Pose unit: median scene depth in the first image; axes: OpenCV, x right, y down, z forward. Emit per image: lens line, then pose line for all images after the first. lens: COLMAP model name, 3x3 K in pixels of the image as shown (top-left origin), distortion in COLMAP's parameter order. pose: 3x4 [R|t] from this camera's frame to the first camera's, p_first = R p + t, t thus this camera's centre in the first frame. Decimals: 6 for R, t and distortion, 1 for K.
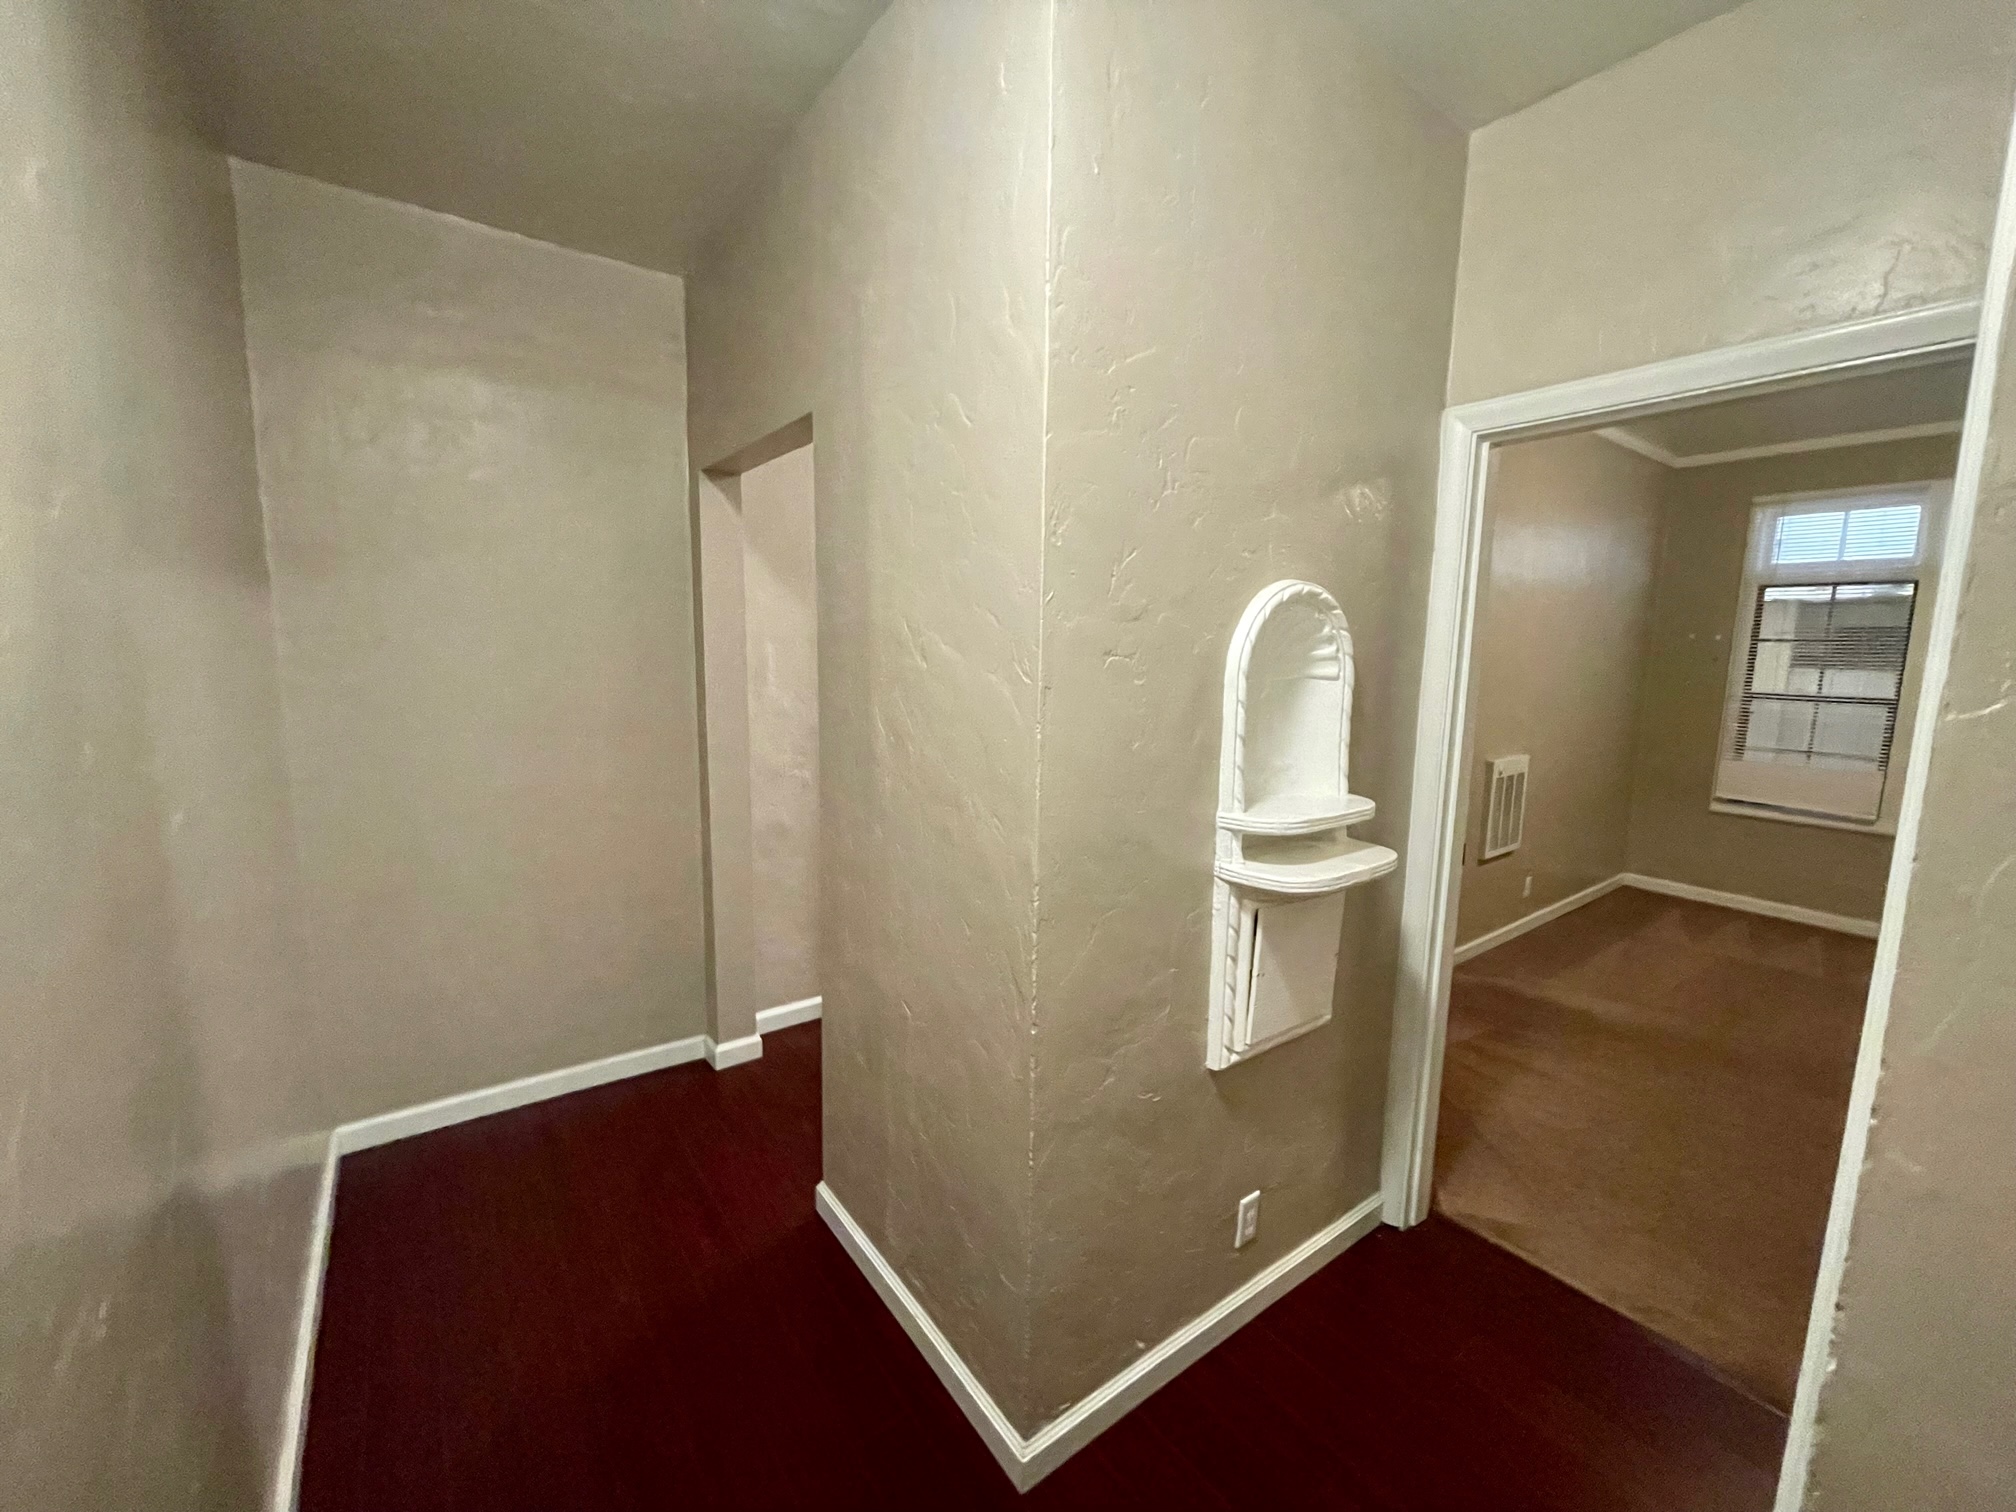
lens RADIAL K [[806.1, 0, 1006.7], [0, 806.1, 743.9], [0, 0, 1]] dist [0.001453, -0.000087]
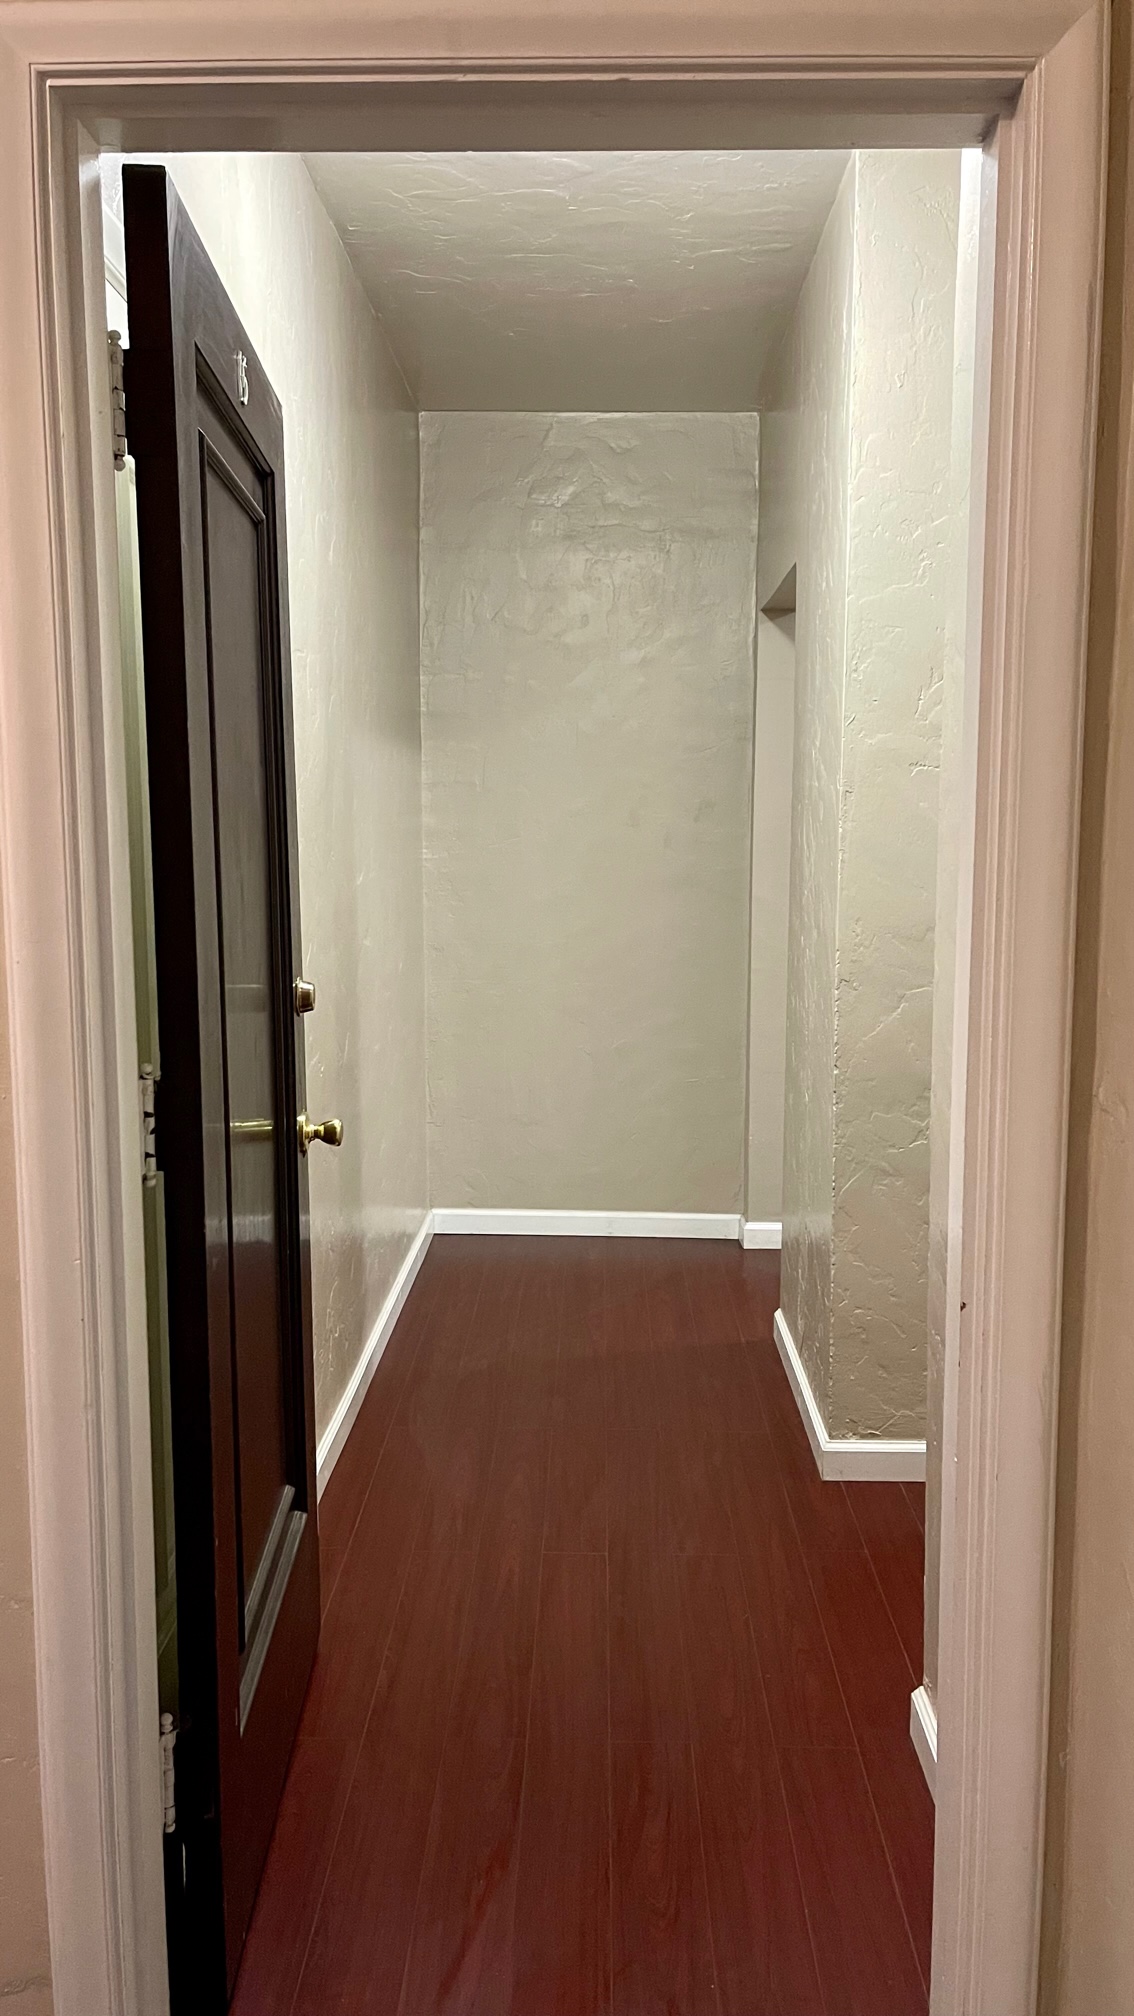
lens RADIAL K [[1512.2, 0, 567.0], [0, 1512.2, 1008.0], [0, 0, 1]] dist [-0.002510, -0.000107]
pose [[0.789011, 0.057603, -0.611673, 0.677472], [-0.066078, 0.997776, 0.008729, 0.160246], [0.610816, 0.033531, 0.791063, -0.657729]]
